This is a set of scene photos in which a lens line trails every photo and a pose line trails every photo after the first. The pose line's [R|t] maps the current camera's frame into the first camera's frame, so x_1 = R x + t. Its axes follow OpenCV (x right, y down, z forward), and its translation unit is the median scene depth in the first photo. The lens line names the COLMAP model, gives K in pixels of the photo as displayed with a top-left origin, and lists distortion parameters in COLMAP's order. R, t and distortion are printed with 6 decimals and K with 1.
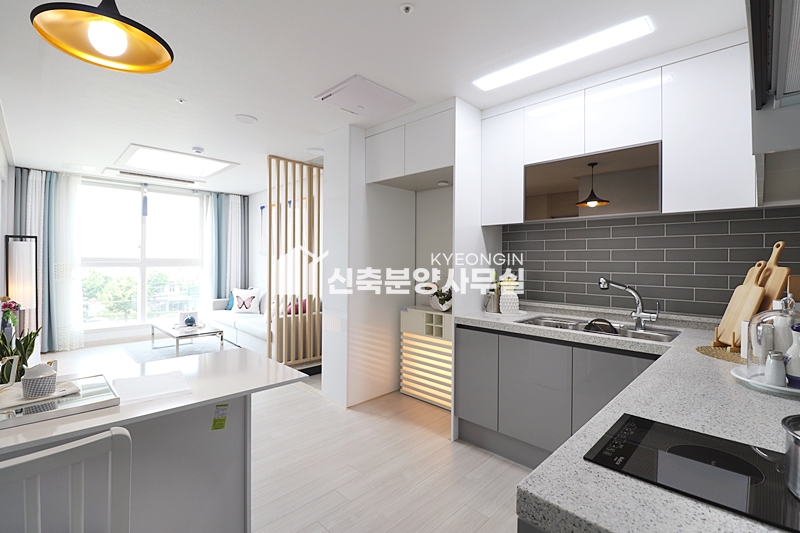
lens RADIAL K [[368.2, 0, 404.8], [0, 368.2, 261.9], [0, 0, 1]] dist [-0.001749, -0.012524]
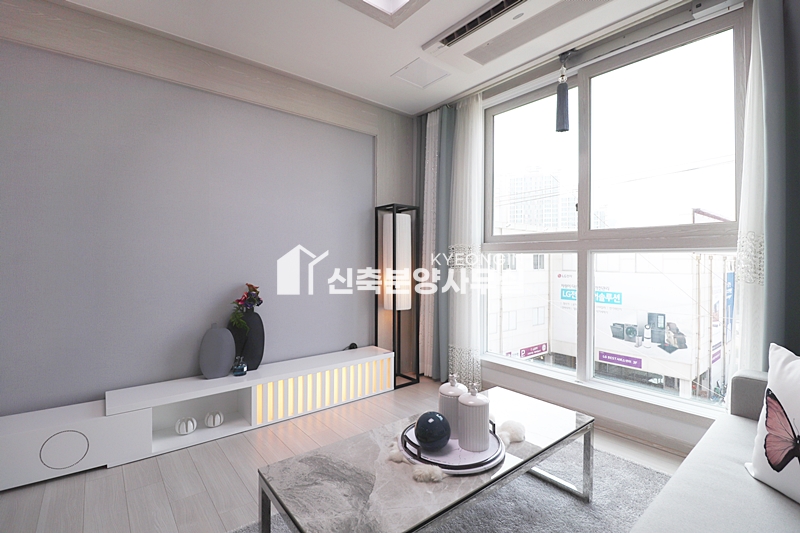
lens RADIAL K [[368.2, 0, 404.8], [0, 368.2, 261.9], [0, 0, 1]] dist [-0.001749, -0.012524]
pose [[-0.103020, -0.005152, -0.994666, -0.438978], [-0.008044, 0.999958, -0.004347, 0.050988], [0.994647, 0.007553, -0.103057, 1.434559]]
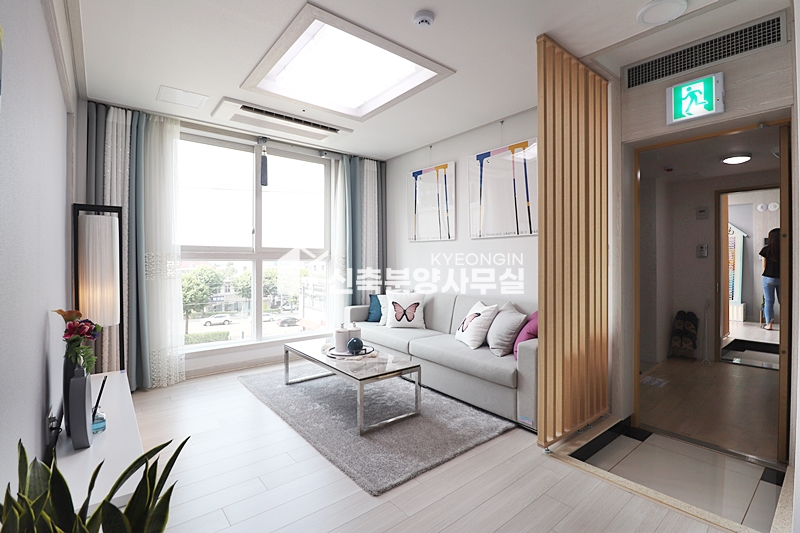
lens RADIAL K [[368.2, 0, 404.8], [0, 368.2, 261.9], [0, 0, 1]] dist [-0.001749, -0.012524]
pose [[0.994314, -0.010136, -0.106008, -0.623322], [0.010133, 0.999949, -0.000564, 0.034127], [0.106008, -0.000514, 0.994365, 0.572708]]
